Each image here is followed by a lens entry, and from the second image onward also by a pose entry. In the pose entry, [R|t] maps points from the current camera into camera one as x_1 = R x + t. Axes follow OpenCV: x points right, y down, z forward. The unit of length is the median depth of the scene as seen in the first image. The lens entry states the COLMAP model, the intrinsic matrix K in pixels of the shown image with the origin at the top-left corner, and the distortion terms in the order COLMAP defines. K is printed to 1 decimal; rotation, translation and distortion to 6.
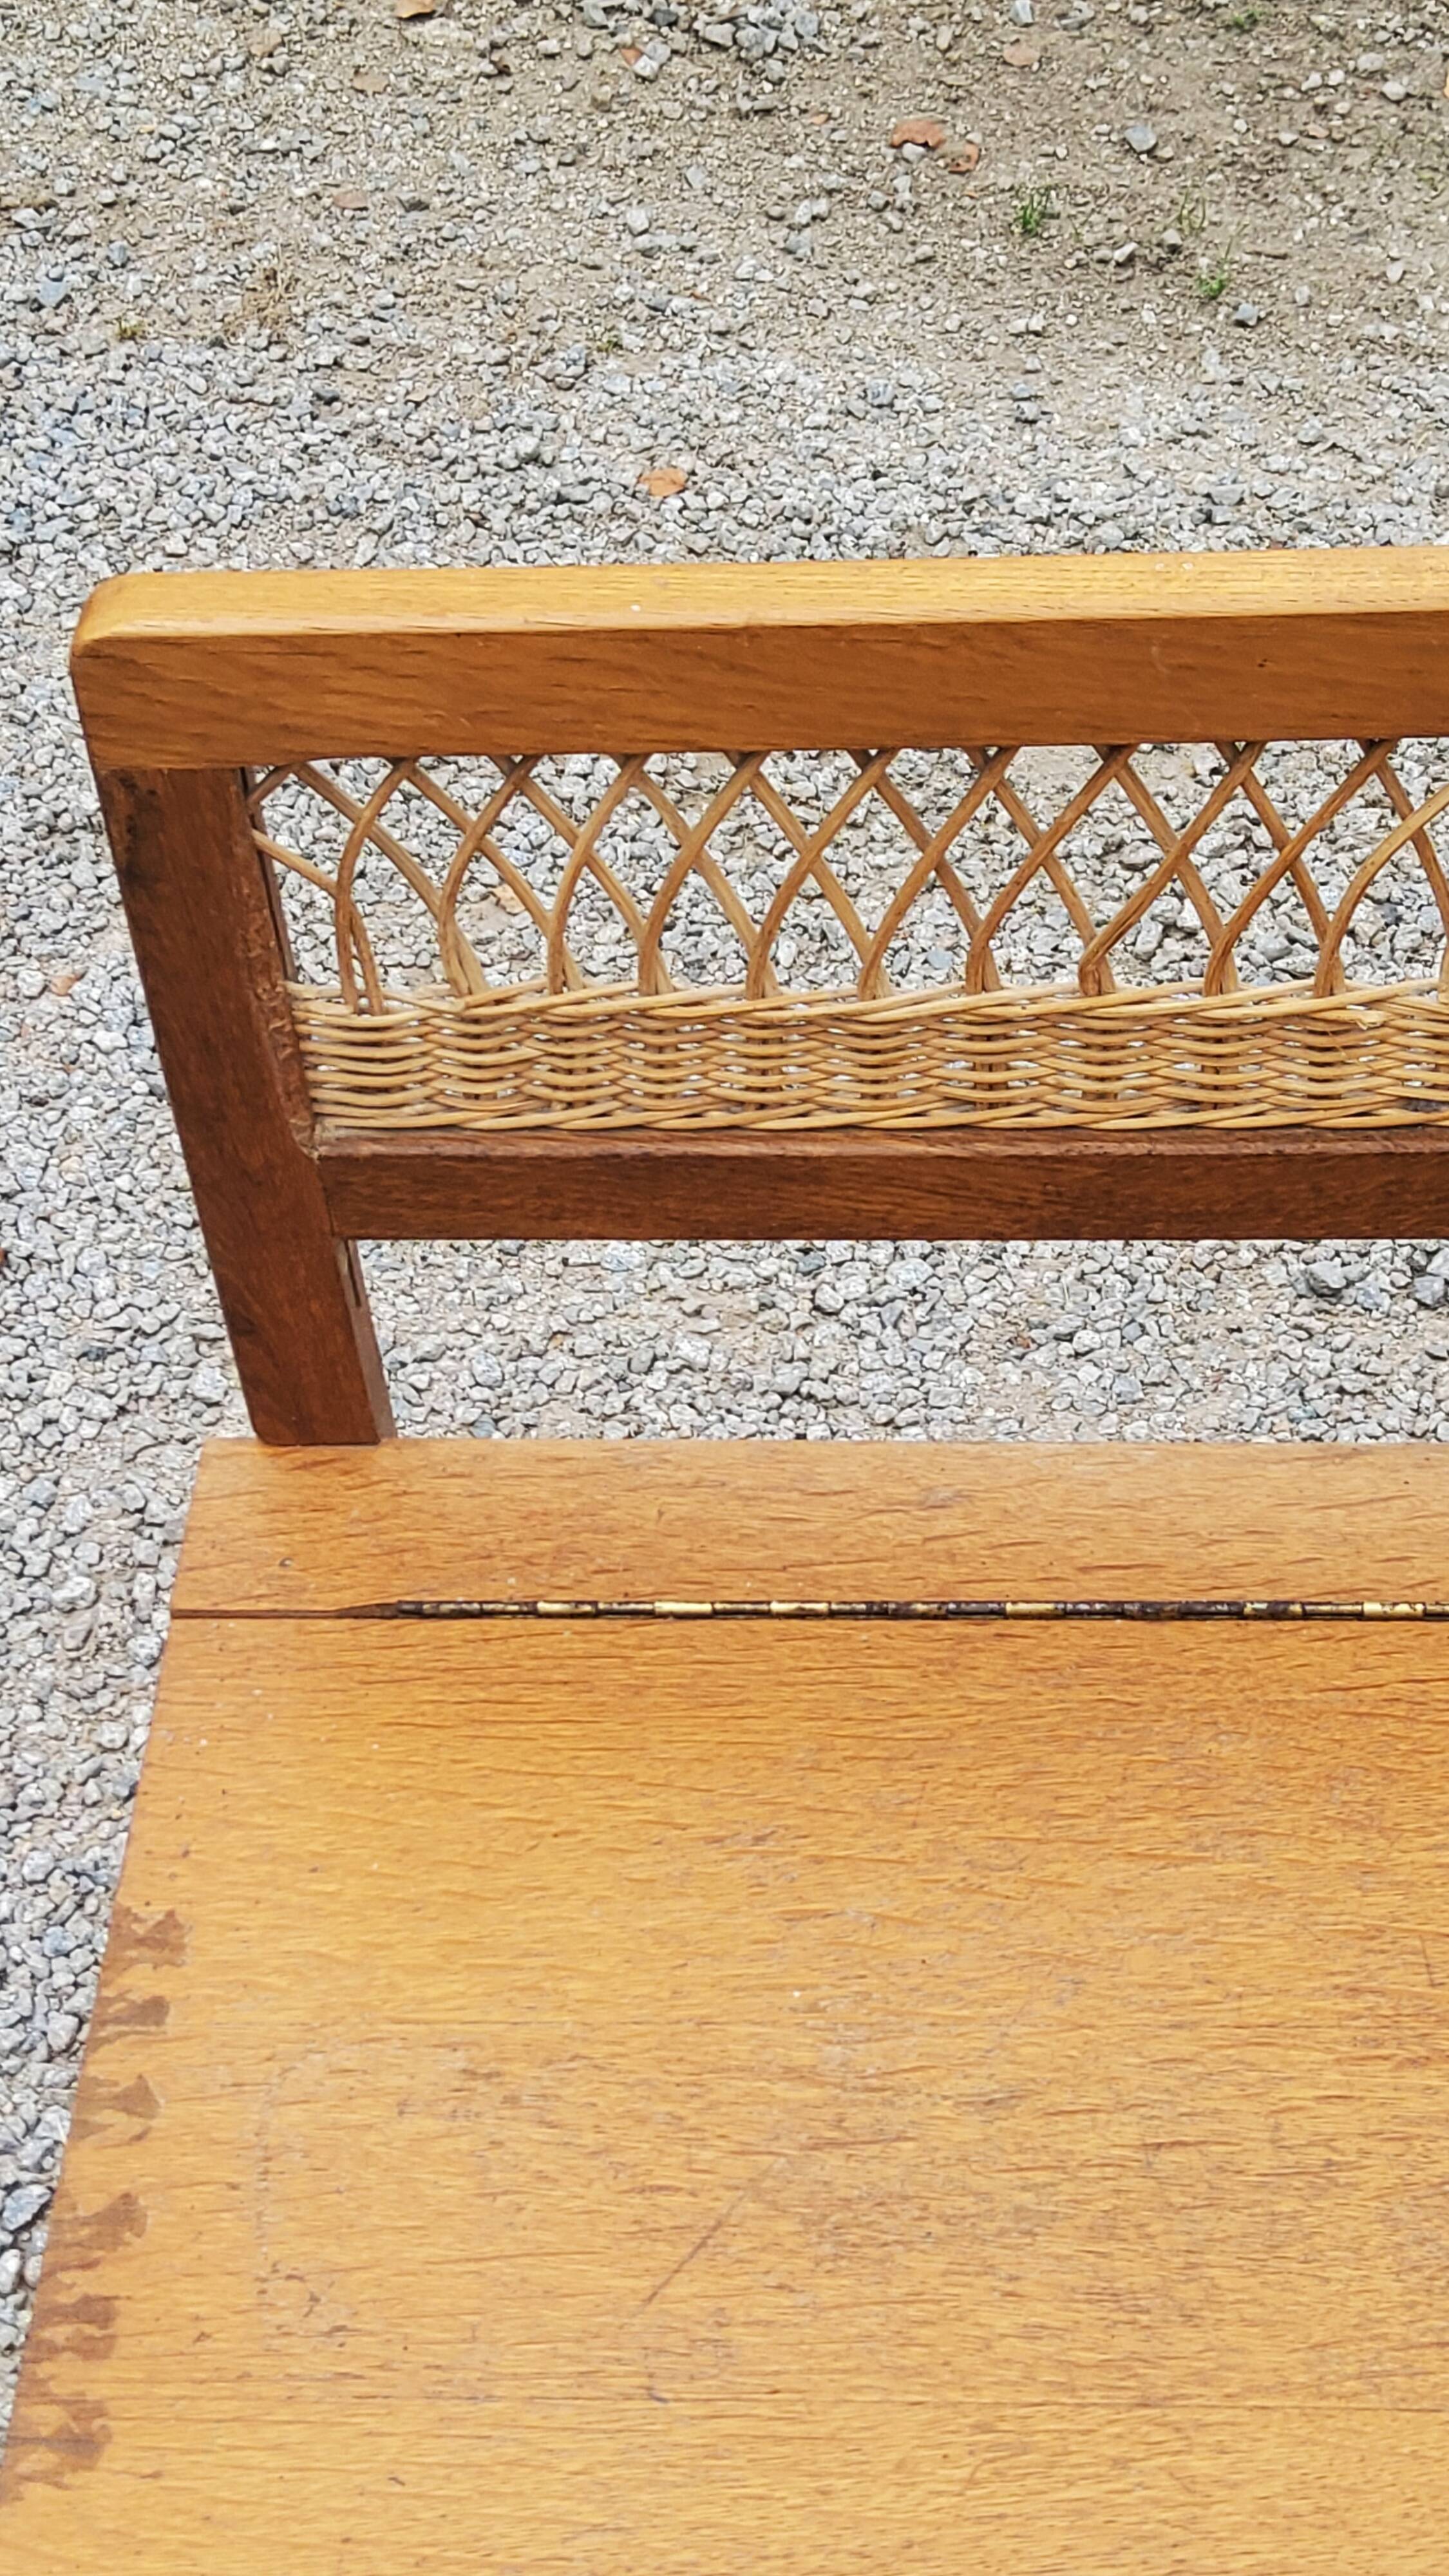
lens RADIAL K [[3866.0, 0, 760.7], [0, 3866.0, 1280.3], [0, 0, 1]] dist [0.117167, 0.000000]
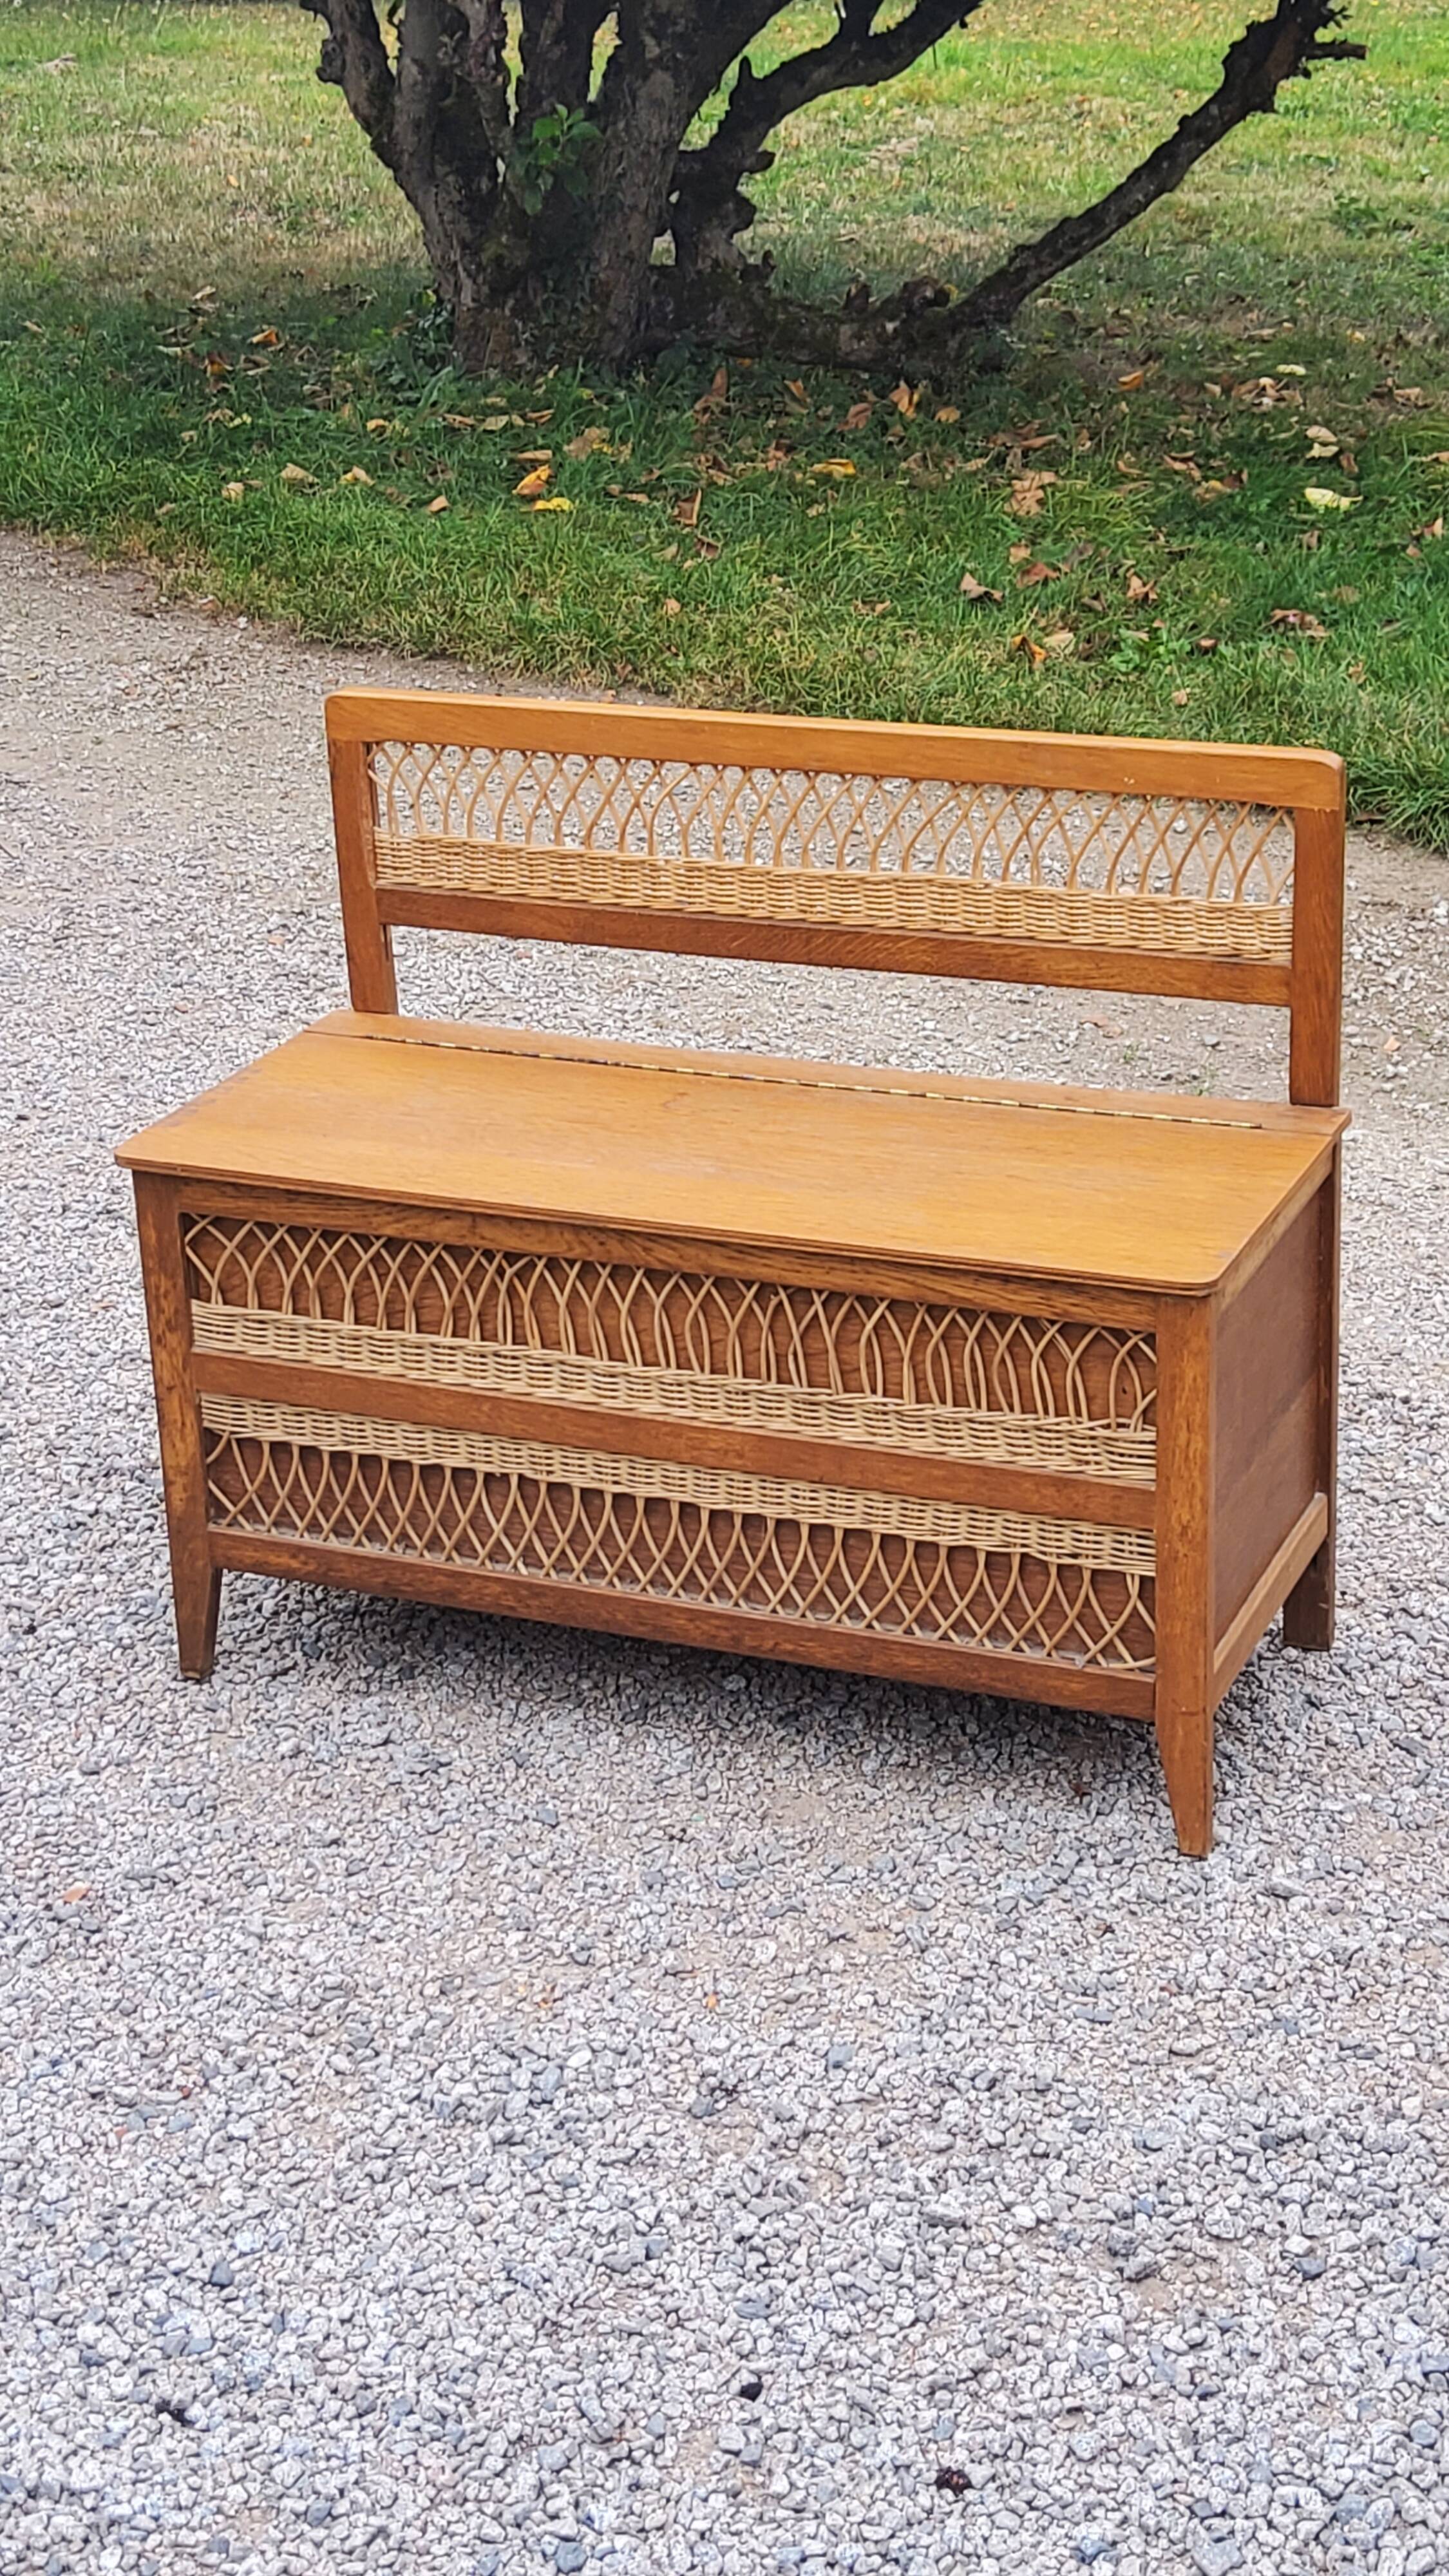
lens RADIAL K [[3866.0, 0, 763.2], [0, 3866.0, 1250.1], [0, 0, 1]] dist [0.117167, 0.000000]
pose [[0.937915, 0.149781, -0.312860, 1.232539], [-0.259902, 0.900785, -0.347904, 1.267430], [0.229710, 0.407617, 0.883788, -1.656009]]
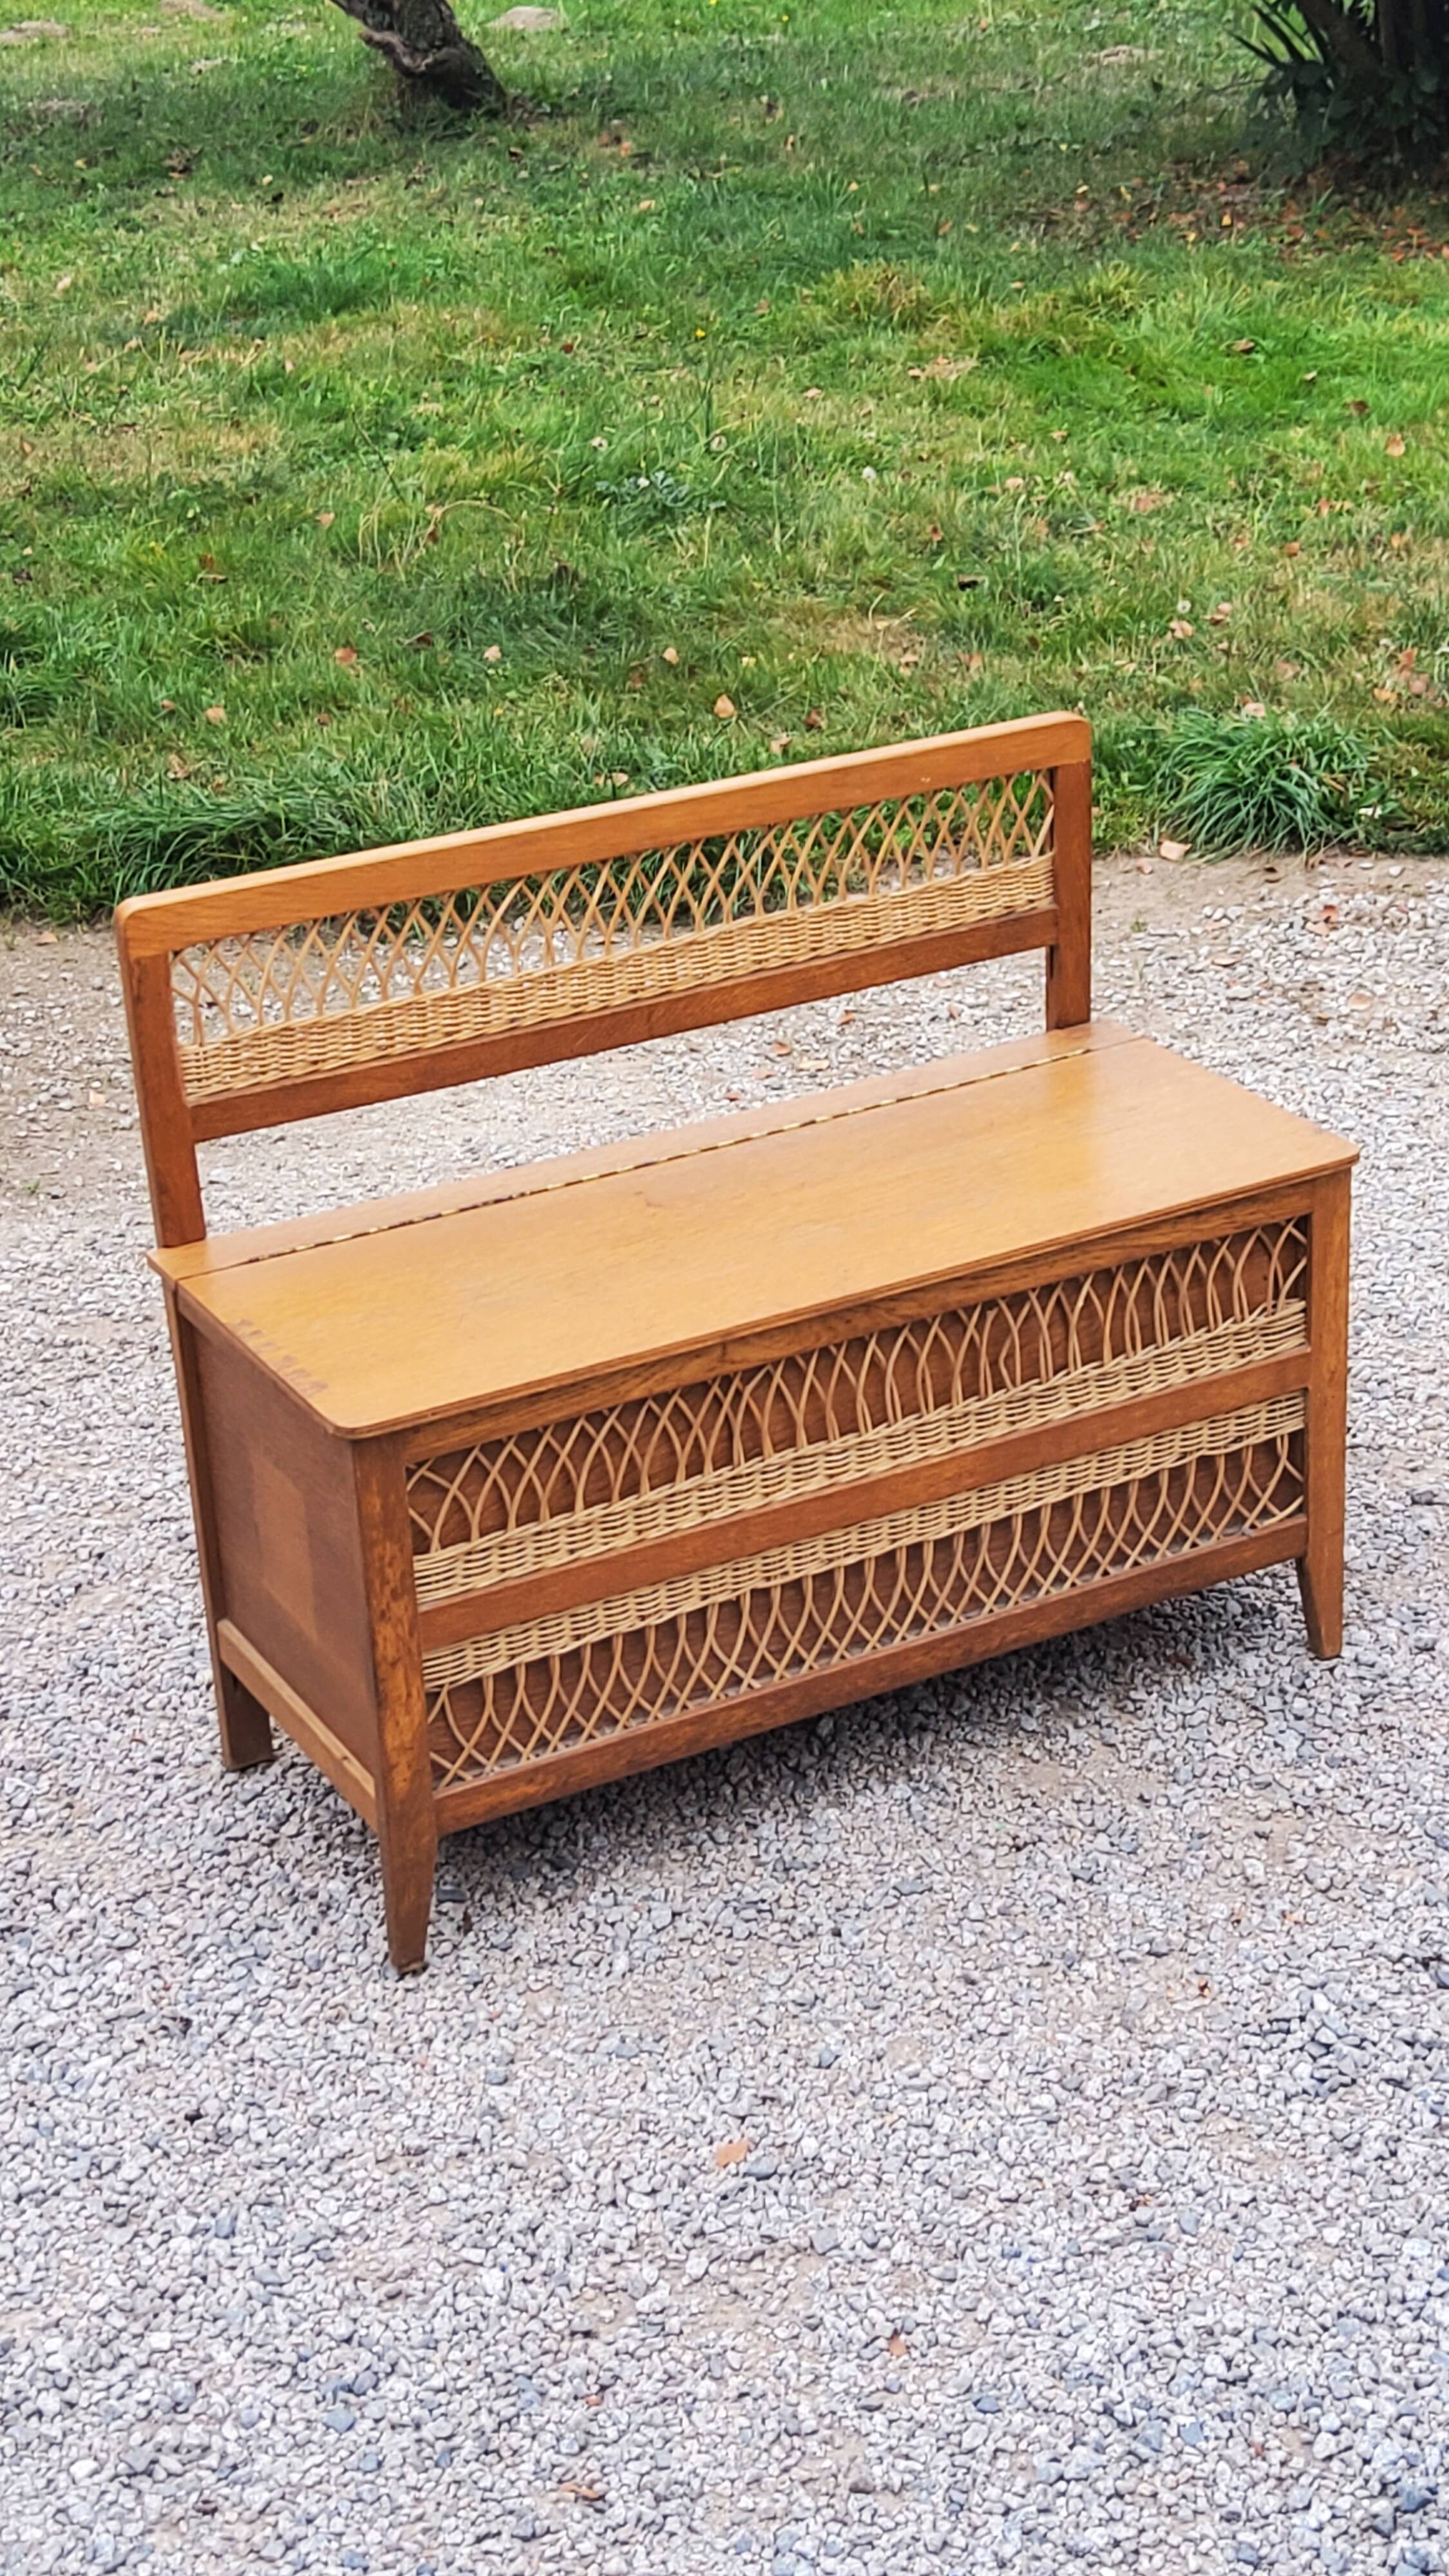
lens RADIAL K [[3866.0, 0, 726.7], [0, 3866.0, 1218.1], [0, 0, 1]] dist [0.117167, 0.000000]
pose [[0.854737, -0.187506, 0.484011, -1.199489], [0.368970, 0.875341, -0.312472, 1.105513], [-0.365084, 0.445667, 0.817370, -1.531875]]
